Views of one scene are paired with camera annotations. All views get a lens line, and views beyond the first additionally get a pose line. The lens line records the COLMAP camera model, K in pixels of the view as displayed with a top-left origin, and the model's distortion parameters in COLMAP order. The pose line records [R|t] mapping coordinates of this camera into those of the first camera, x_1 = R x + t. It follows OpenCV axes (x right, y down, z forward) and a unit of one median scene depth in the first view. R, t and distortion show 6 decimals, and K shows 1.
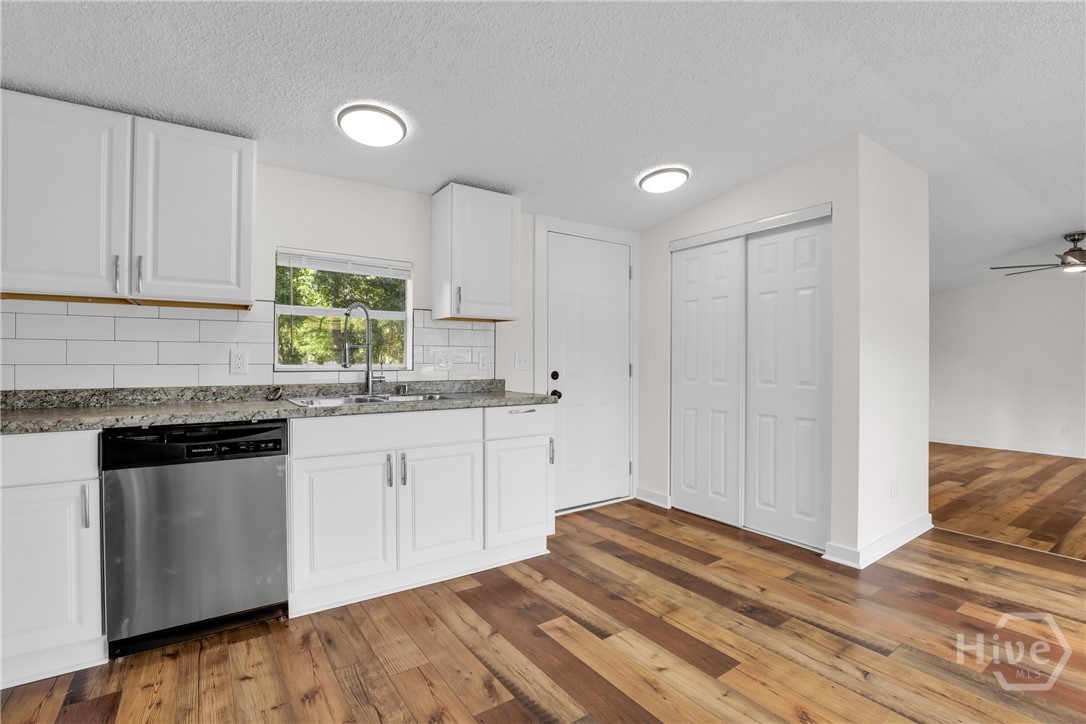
lens RADIAL K [[503.9, 0, 551.4], [0, 503.9, 359.4], [0, 0, 1]] dist [-0.038326, 0.009846]
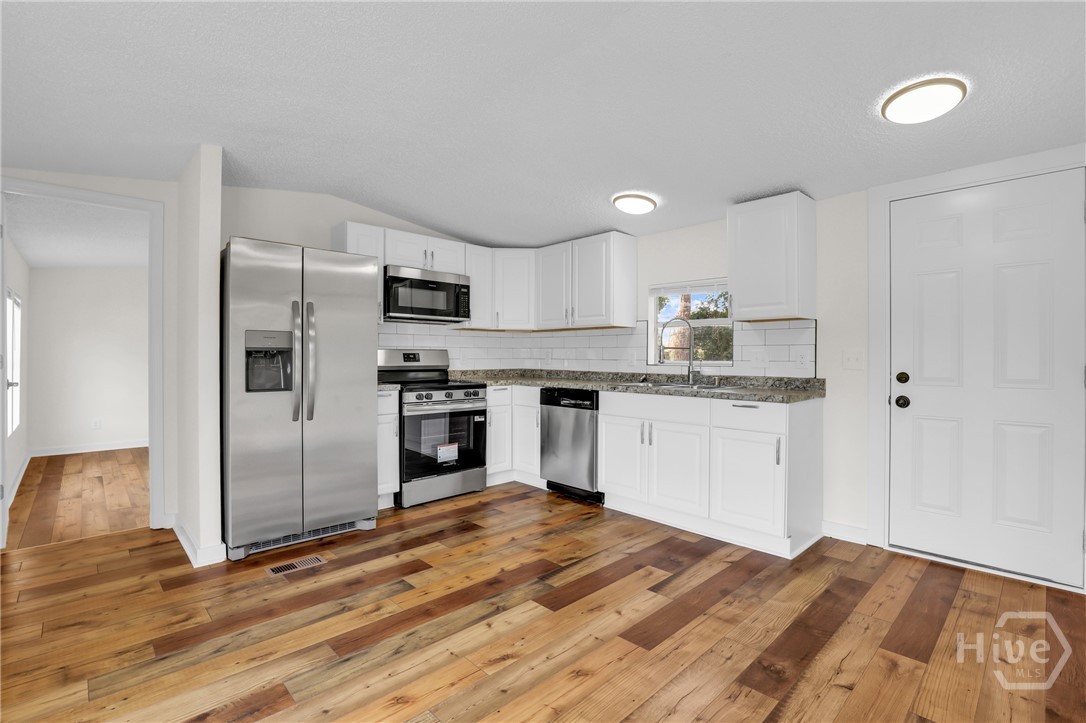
lens RADIAL K [[503.9, 0, 551.4], [0, 503.9, 358.9], [0, 0, 1]] dist [-0.038326, 0.009846]
pose [[0.152848, 0.003468, -0.988244, 1.060512], [-0.002497, 0.999992, 0.003123, 0.000938], [0.988246, 0.001990, 0.152856, 0.492851]]
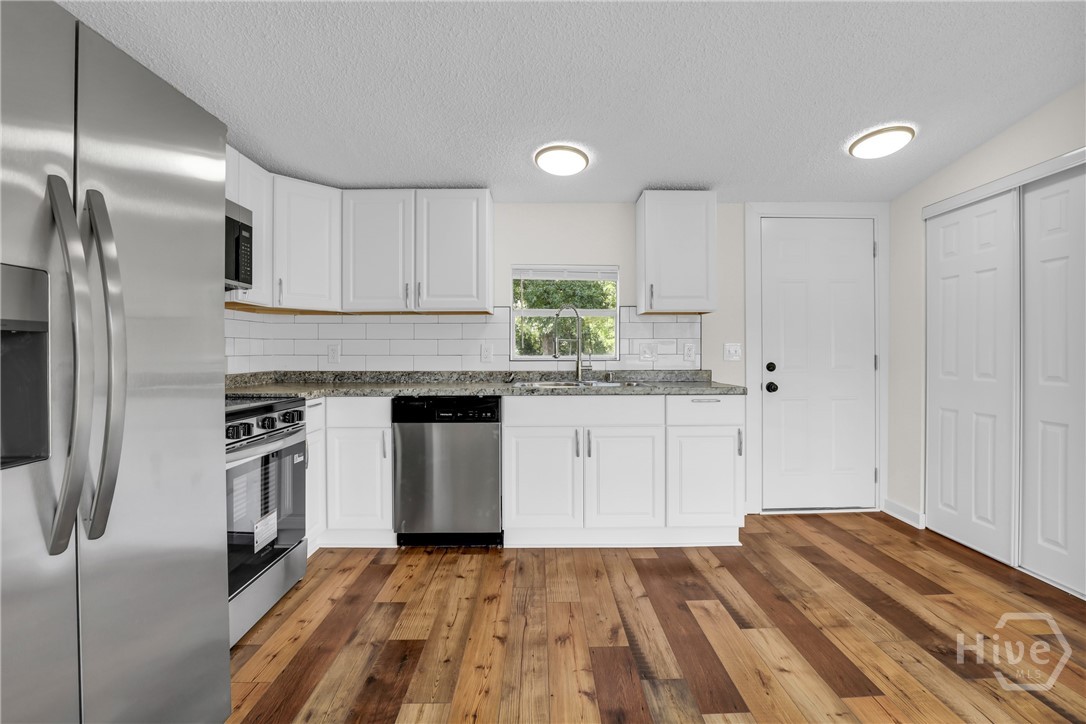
lens RADIAL K [[508.8, 0, 553.0], [0, 508.8, 349.2], [0, 0, 1]] dist [-0.024837, 0.000769]
pose [[0.831650, -0.006502, -0.555262, 0.298689], [0.004637, 0.999978, -0.004765, 0.001071], [0.555281, 0.001388, 0.831662, -0.046844]]
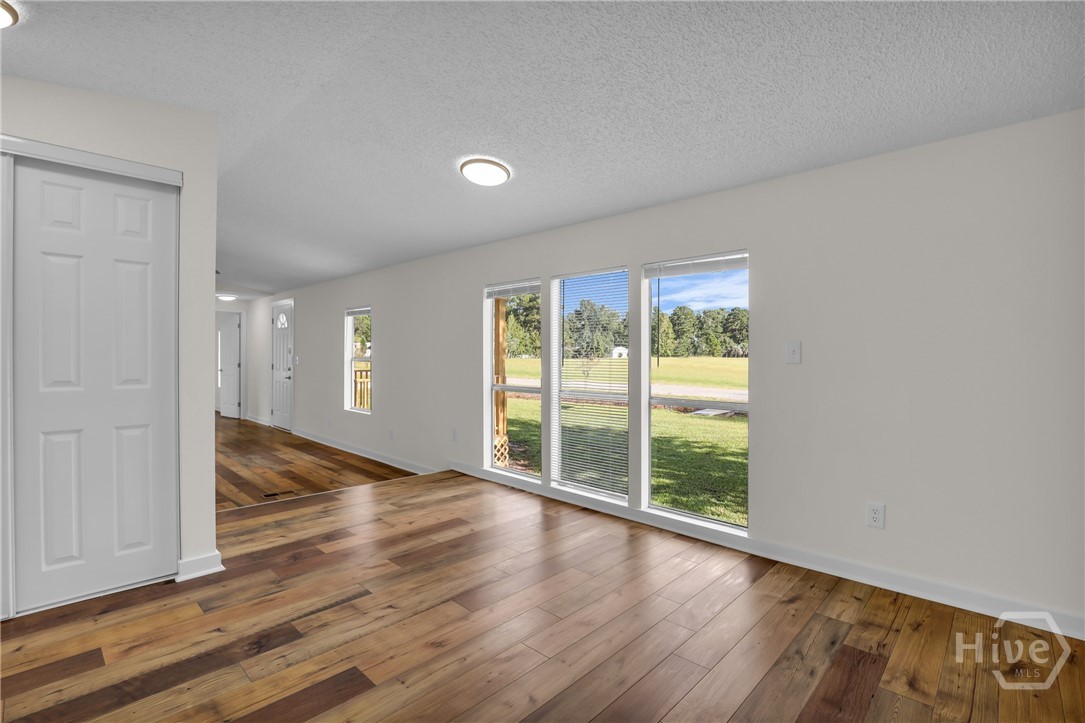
lens RADIAL K [[500.6, 0, 548.5], [0, 500.6, 362.4], [0, 0, 1]] dist [-0.020513, 0.000129]
pose [[-0.188772, -0.016111, 0.981889, -0.486149], [-0.006153, 0.999865, 0.015223, 0.000949], [-0.982002, -0.003168, -0.188846, 0.627440]]
